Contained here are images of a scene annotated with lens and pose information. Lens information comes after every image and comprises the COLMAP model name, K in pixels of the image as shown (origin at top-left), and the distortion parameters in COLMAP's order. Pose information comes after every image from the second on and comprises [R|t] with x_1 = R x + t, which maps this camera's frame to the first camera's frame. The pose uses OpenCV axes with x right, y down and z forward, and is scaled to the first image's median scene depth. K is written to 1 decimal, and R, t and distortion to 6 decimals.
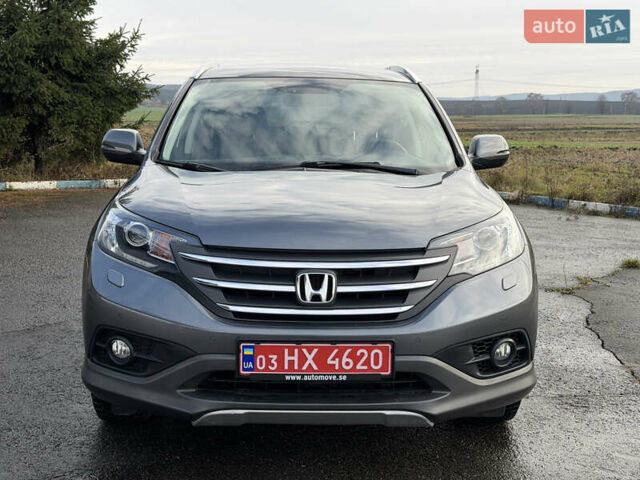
lens RADIAL K [[1017.1, 0, 319.2], [0, 1017.1, 238.2], [0, 0, 1]] dist [0.235551, 0.000000]
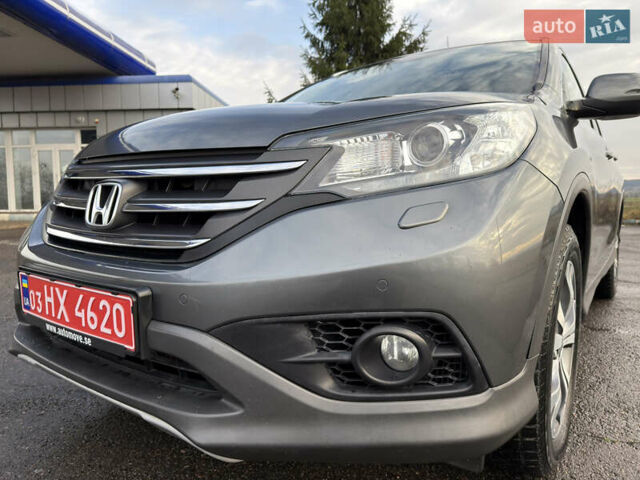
lens RADIAL K [[456.2, 0, 333.5], [0, 456.2, 243.1], [0, 0, 1]] dist [0.043039, -0.054842]
pose [[0.790088, 0.052739, -0.610720, 0.311933], [-0.085536, 0.996030, -0.024645, 0.070352], [0.606996, 0.071711, 0.791463, 0.862748]]
